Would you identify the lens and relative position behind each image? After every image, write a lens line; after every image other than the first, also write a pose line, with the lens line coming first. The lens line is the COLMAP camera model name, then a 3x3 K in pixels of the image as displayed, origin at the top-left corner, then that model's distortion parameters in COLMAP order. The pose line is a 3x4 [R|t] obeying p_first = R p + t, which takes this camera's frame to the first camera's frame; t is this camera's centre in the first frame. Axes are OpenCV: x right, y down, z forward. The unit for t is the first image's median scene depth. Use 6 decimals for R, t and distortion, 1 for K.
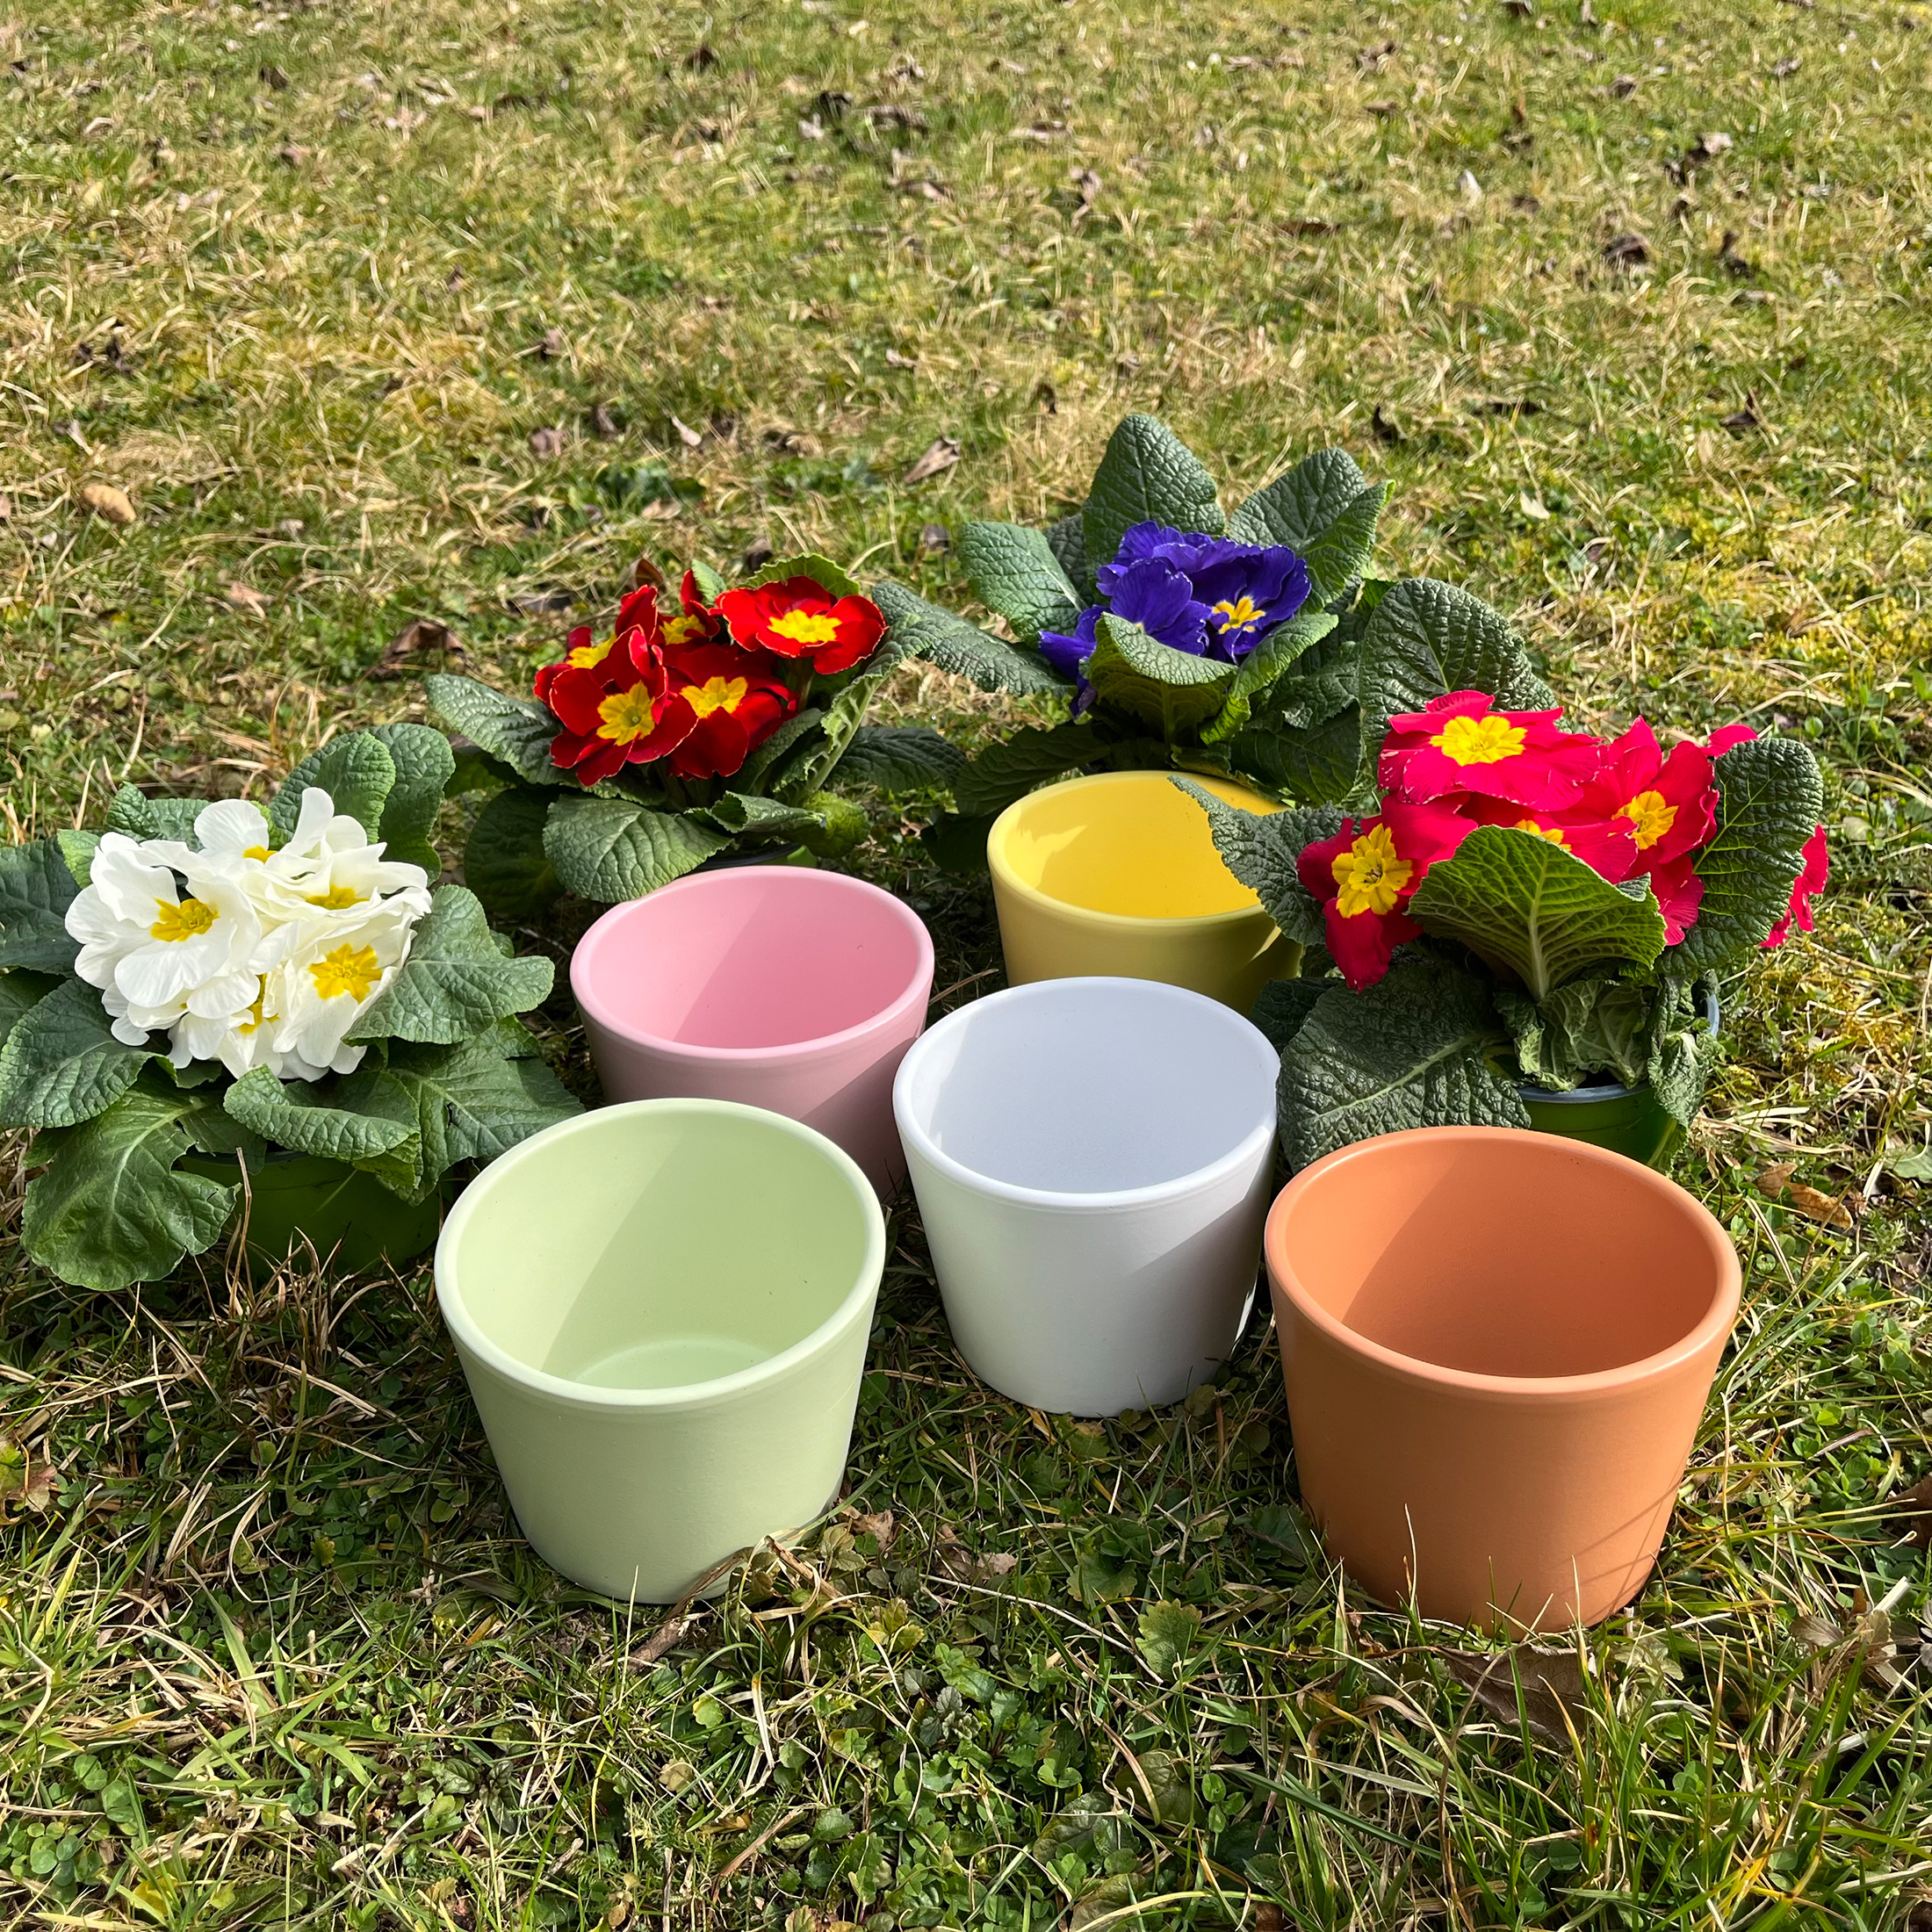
lens RADIAL K [[1963.7, 0, 958.1], [0, 1963.7, 962.5], [0, 0, 1]] dist [0.006550, 0.000000]
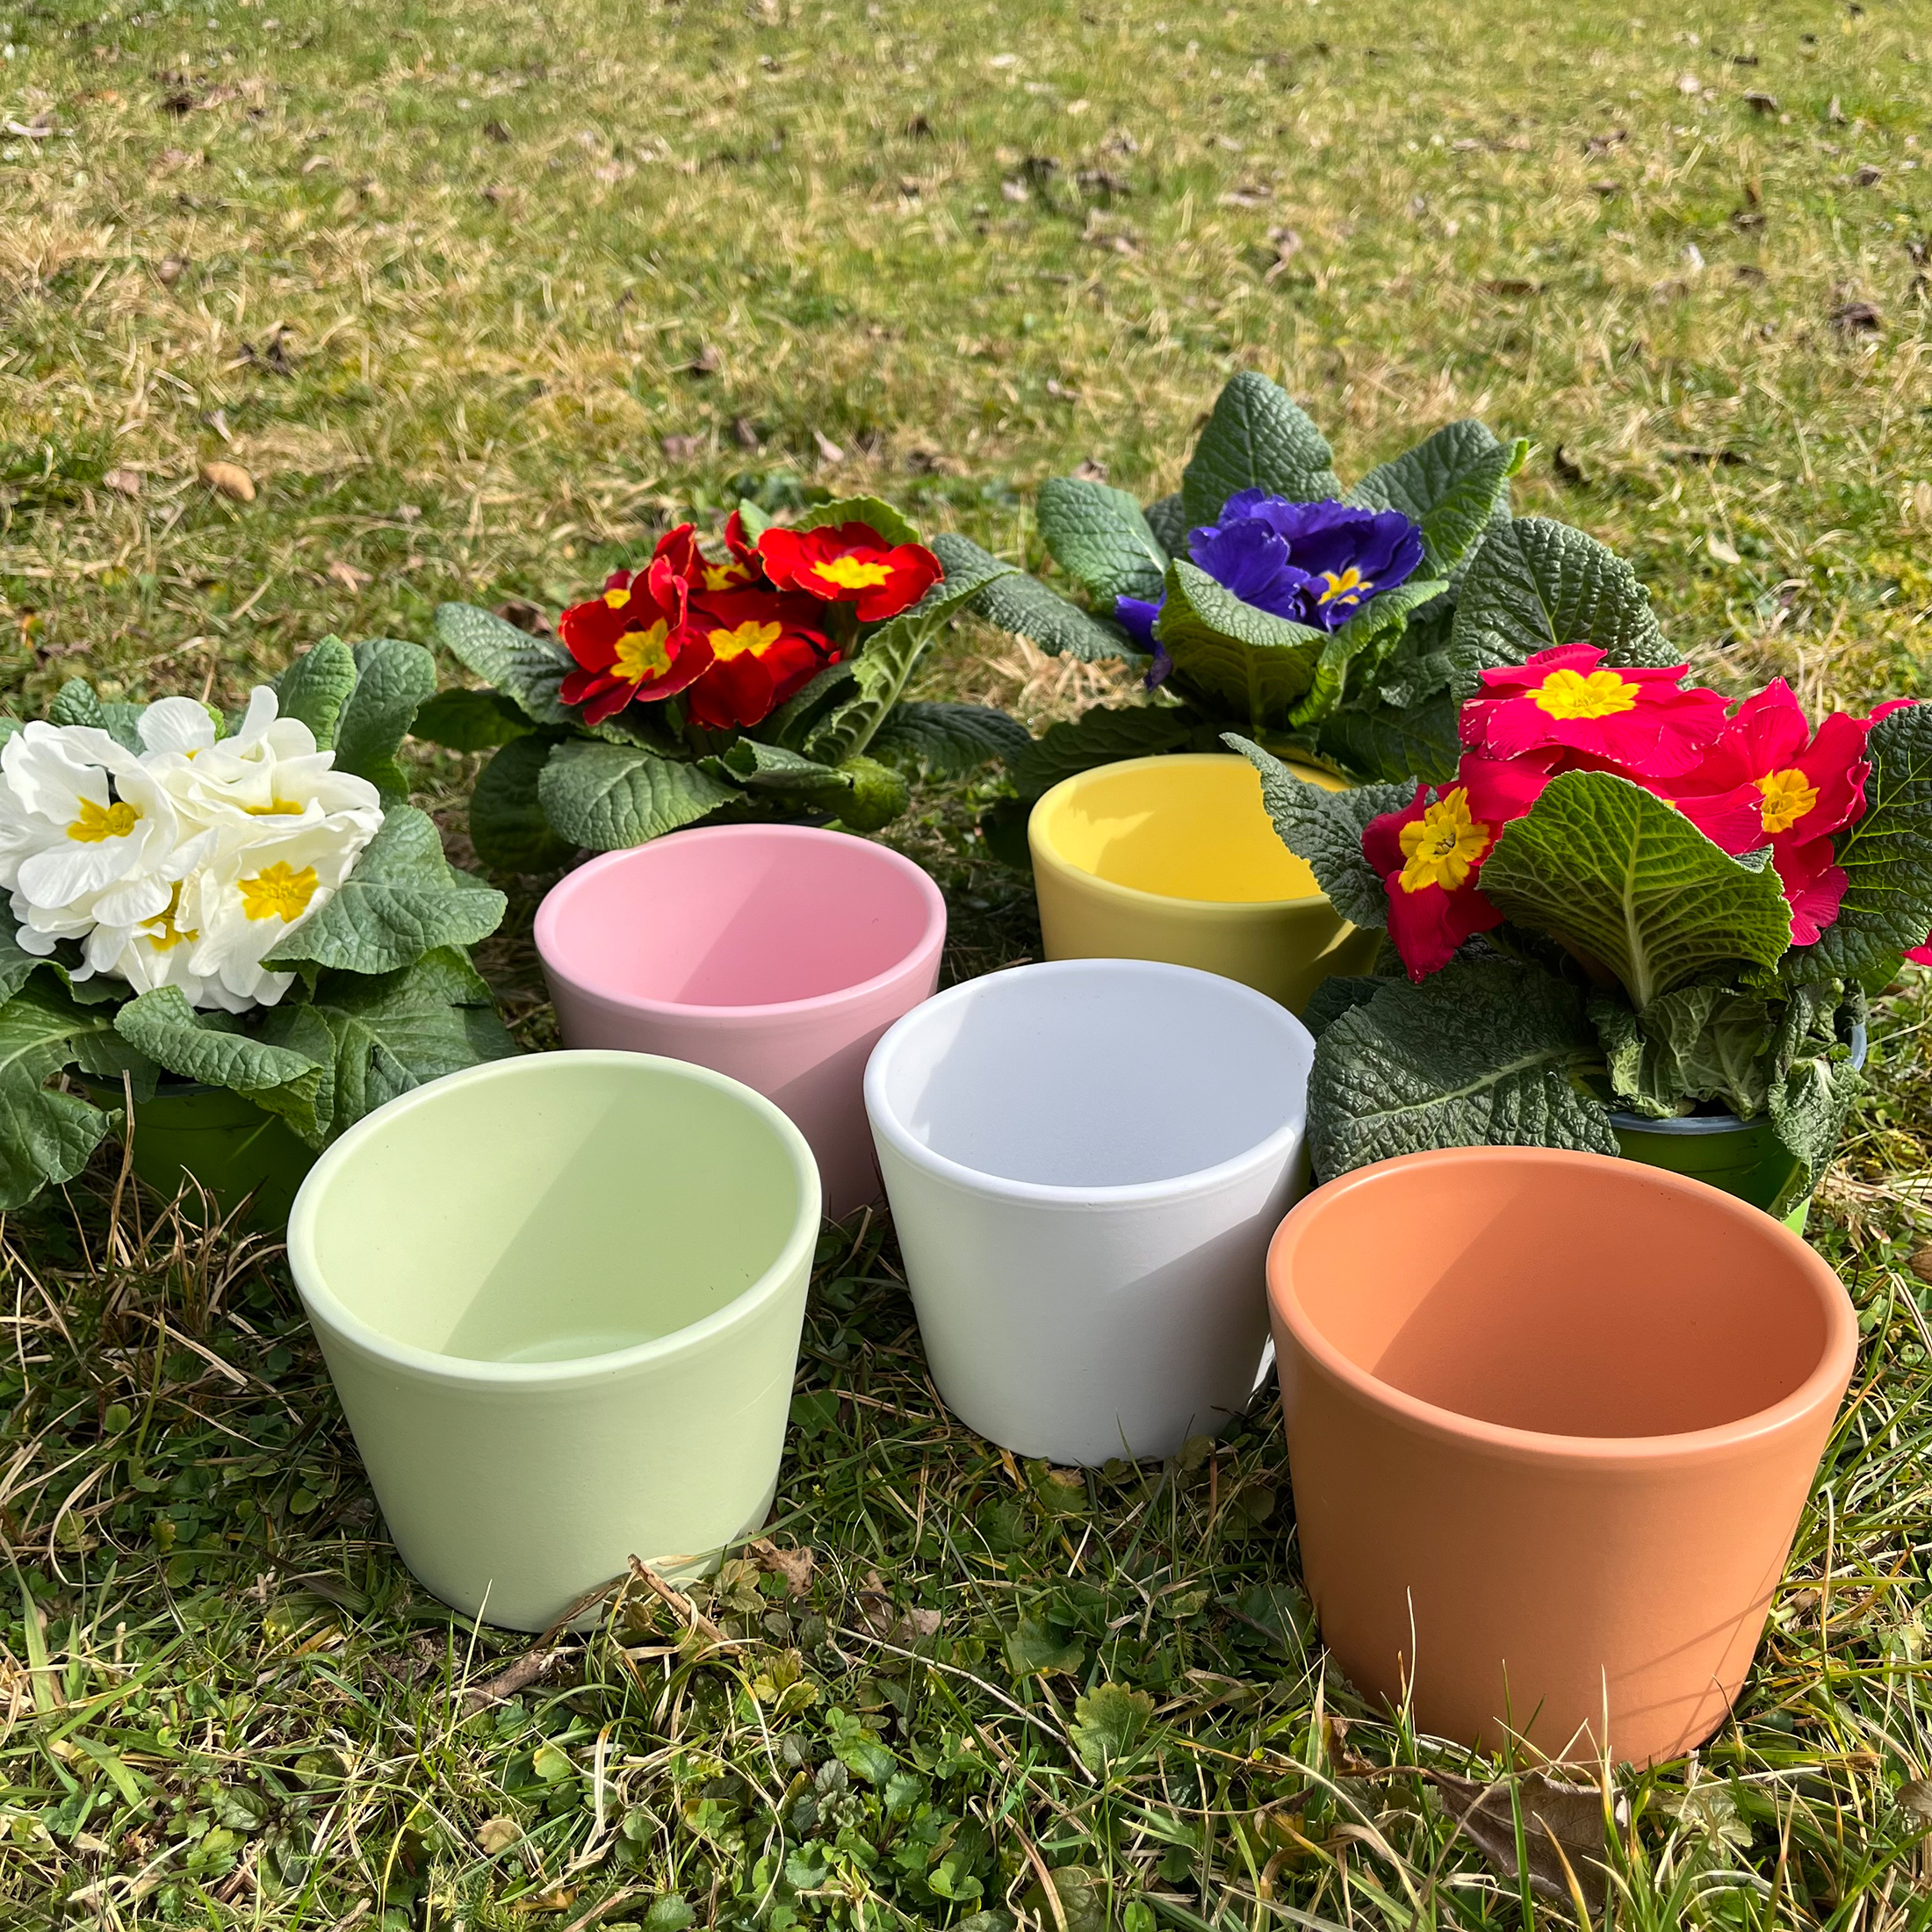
lens RADIAL K [[1963.7, 0, 972.5], [0, 1963.7, 971.0], [0, 0, 1]] dist [0.006550, 0.000000]
pose [[0.993484, 0.065452, -0.093308, 0.086429], [-0.070080, 0.996423, -0.047212, 0.059582], [0.089884, 0.053444, 0.994517, 0.136897]]
